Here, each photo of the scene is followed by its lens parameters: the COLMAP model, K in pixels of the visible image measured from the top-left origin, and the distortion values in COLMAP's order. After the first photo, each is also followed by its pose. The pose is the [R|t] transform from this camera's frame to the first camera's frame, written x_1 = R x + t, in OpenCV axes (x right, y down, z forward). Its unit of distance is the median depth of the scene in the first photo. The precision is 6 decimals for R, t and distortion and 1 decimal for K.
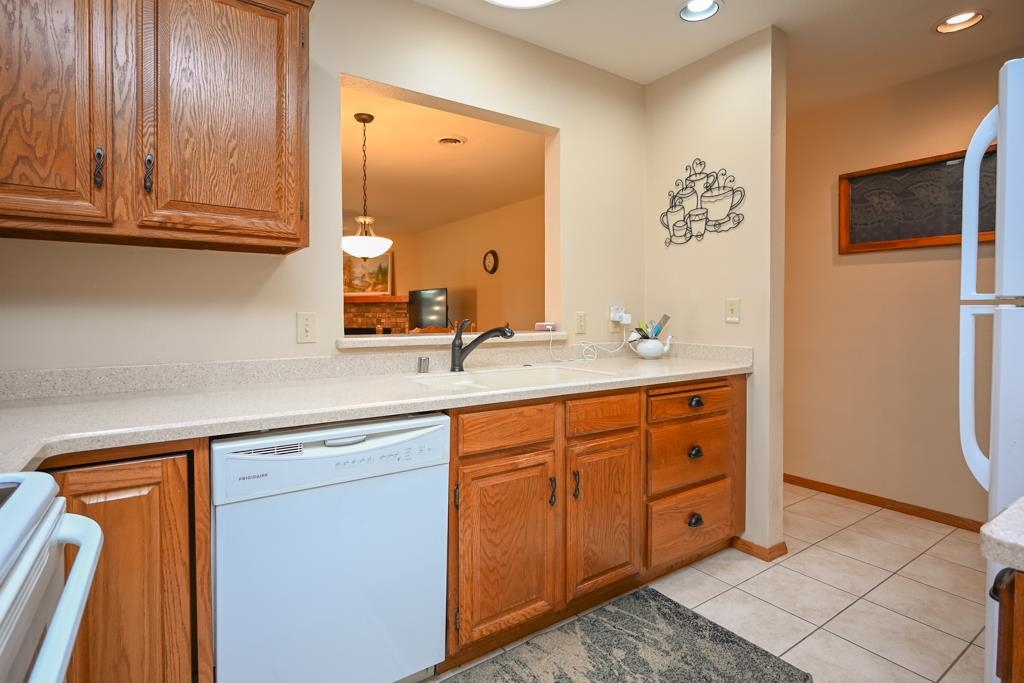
lens RADIAL K [[496.9, 0, 512.7], [0, 496.9, 328.4], [0, 0, 1]] dist [-0.007680, 0.003123]
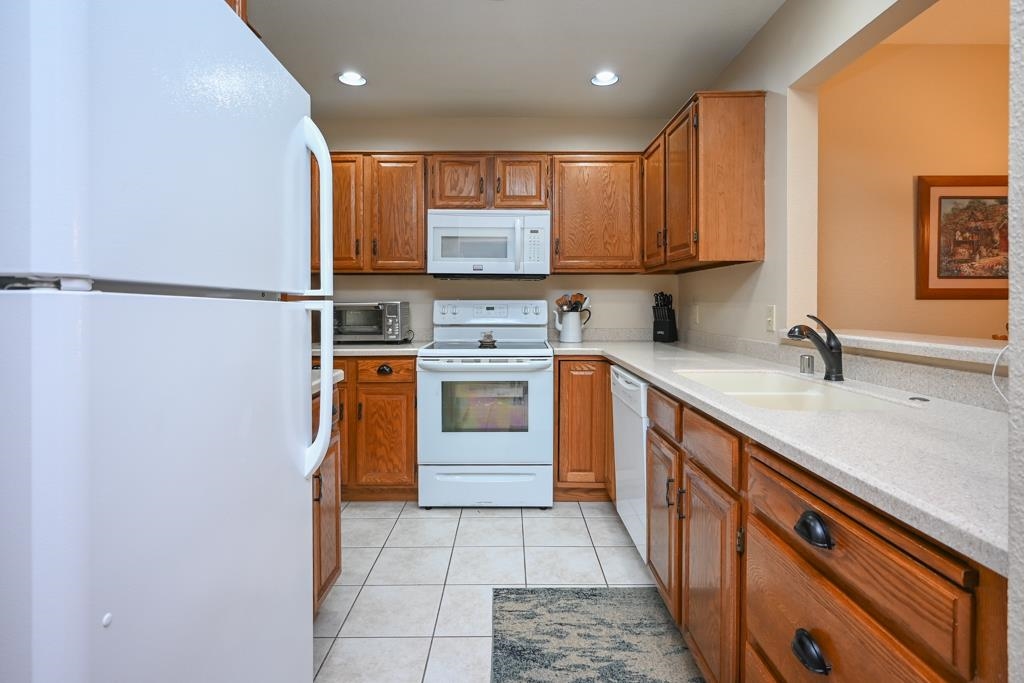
lens RADIAL K [[516.4, 0, 513.0], [0, 516.4, 305.9], [0, 0, 1]] dist [-0.006114, 0.001997]
pose [[-0.546140, 0.004718, -0.837681, 0.892236], [-0.025736, 0.999418, 0.022408, -0.039697], [0.837298, 0.033797, -0.545701, 1.052925]]
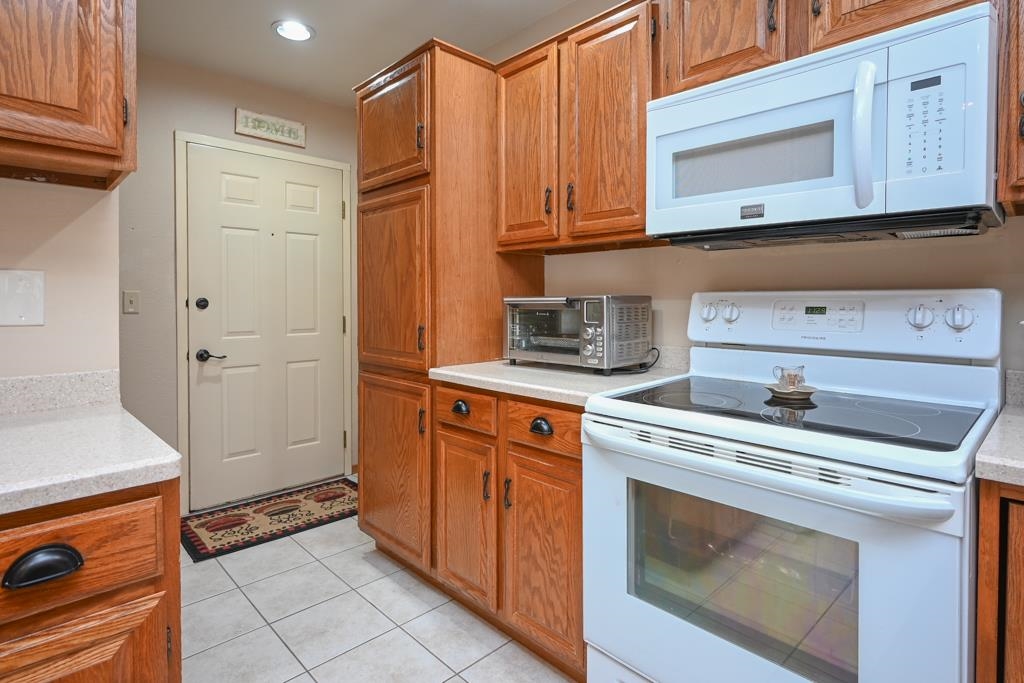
lens RADIAL K [[516.4, 0, 521.5], [0, 516.4, 306.8], [0, 0, 1]] dist [-0.006114, 0.001997]
pose [[-0.982291, 0.001943, -0.187349, 0.055729], [-0.006245, 0.999051, 0.043105, -0.024734], [0.187255, 0.043512, -0.981347, 0.694895]]
